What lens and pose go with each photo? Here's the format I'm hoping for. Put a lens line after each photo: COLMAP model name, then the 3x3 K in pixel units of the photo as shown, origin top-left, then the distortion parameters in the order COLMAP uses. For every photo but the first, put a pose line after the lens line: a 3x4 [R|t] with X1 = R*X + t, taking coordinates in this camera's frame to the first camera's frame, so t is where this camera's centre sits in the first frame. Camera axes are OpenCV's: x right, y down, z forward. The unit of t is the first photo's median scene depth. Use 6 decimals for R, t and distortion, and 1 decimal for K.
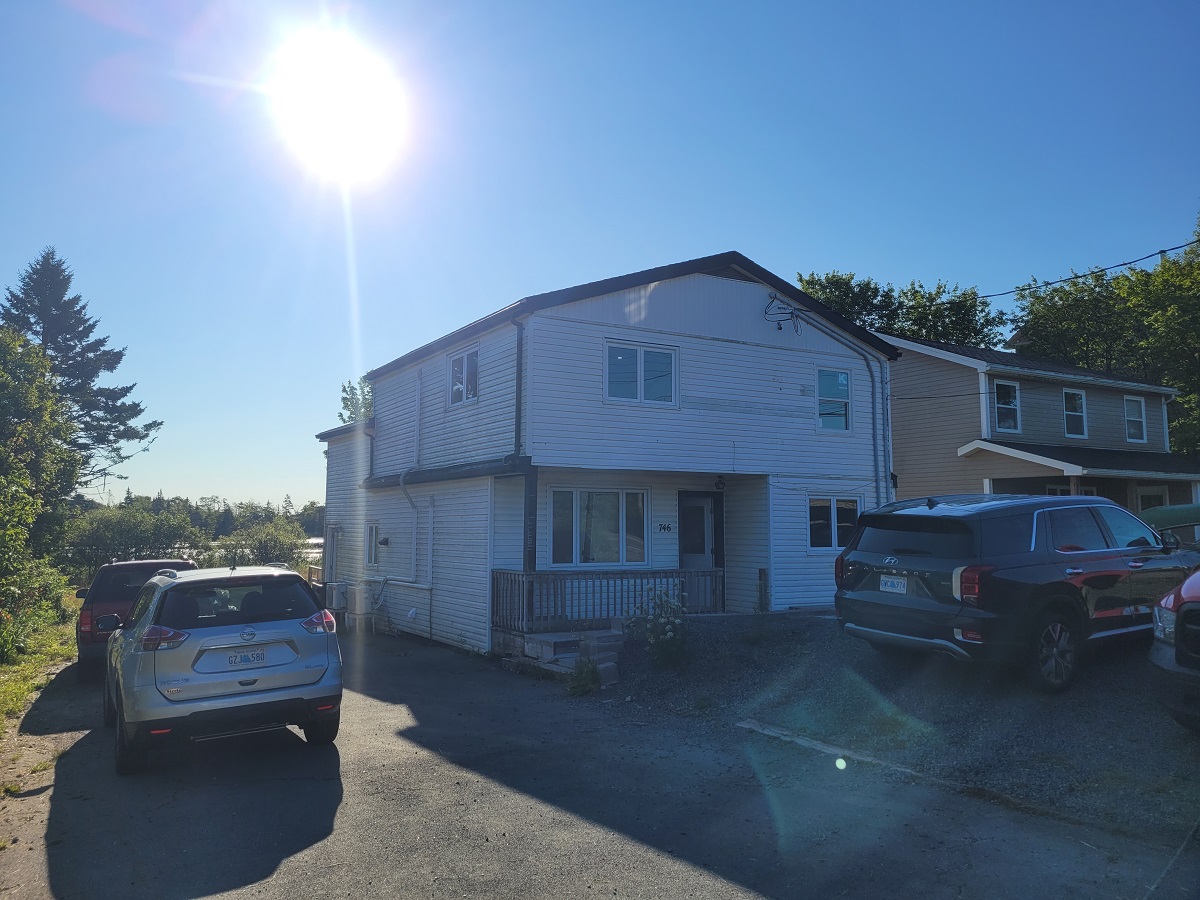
lens RADIAL K [[897.9, 0, 593.2], [0, 897.9, 439.5], [0, 0, 1]] dist [0.037081, -0.013346]
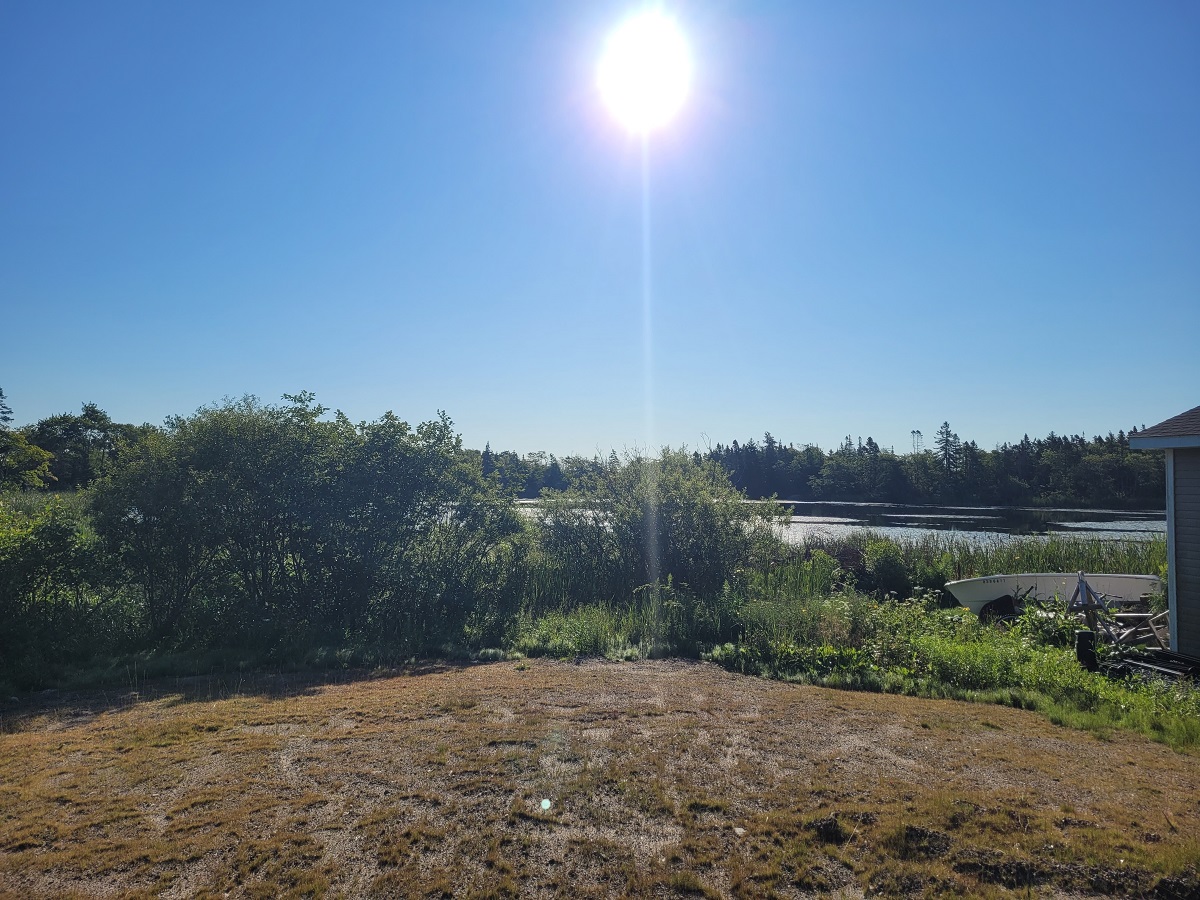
lens RADIAL K [[897.9, 0, 602.0], [0, 897.9, 447.1], [0, 0, 1]] dist [0.037081, -0.013346]
pose [[0.945821, -0.004143, -0.324663, -0.927804], [0.021134, 0.998584, 0.048824, 0.248992], [0.324001, -0.053040, 0.944569, 2.275031]]
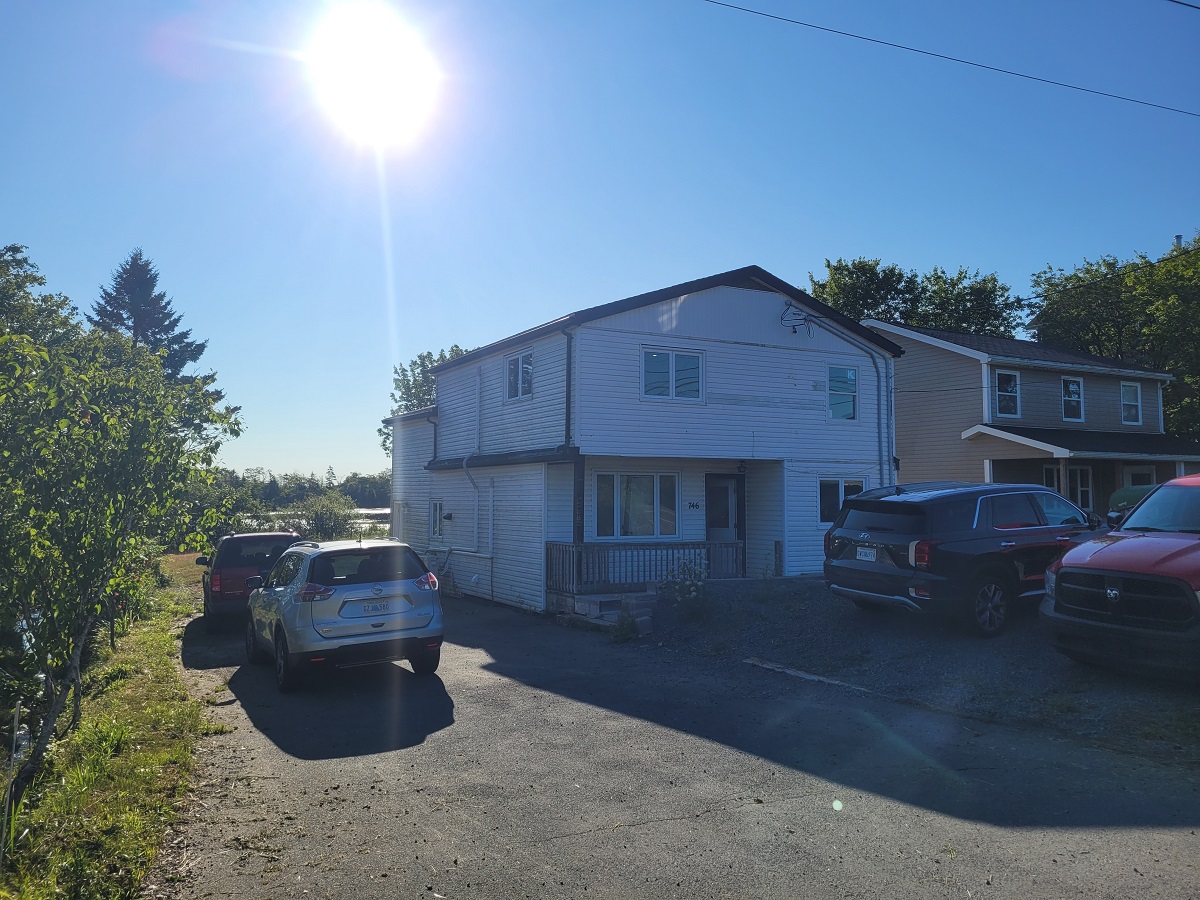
lens RADIAL K [[897.9, 0, 608.4], [0, 897.9, 448.4], [0, 0, 1]] dist [0.037081, -0.013346]
pose [[0.999701, -0.001356, -0.024409, -0.001515], [0.002392, 0.999095, 0.042478, -0.024246], [0.024329, -0.042523, 0.998799, -0.151669]]
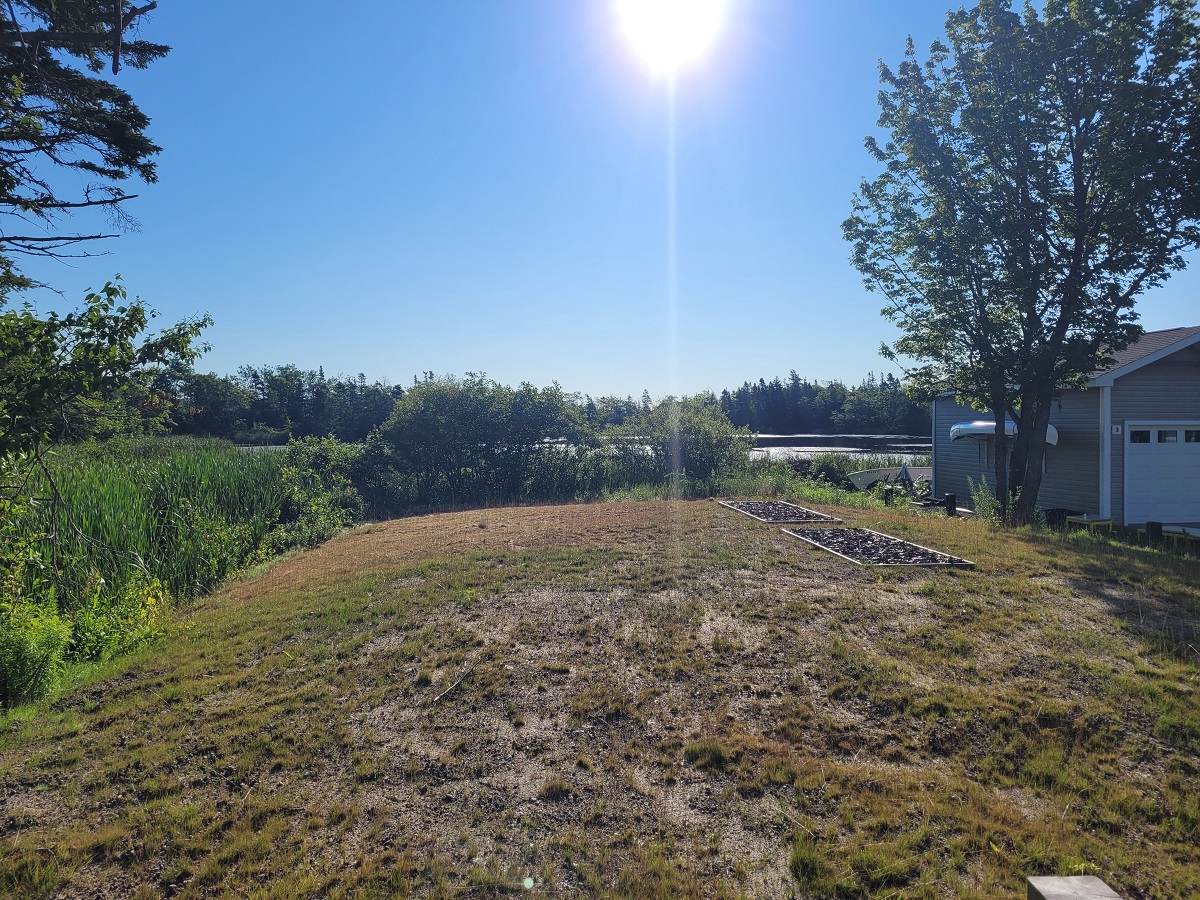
lens RADIAL K [[897.9, 0, 596.7], [0, 897.9, 449.8], [0, 0, 1]] dist [0.037081, -0.013346]
pose [[0.931614, 0.004680, -0.363419, -0.674831], [0.041170, 0.992122, 0.118315, 0.175944], [0.361110, -0.125185, 0.924082, 1.458172]]
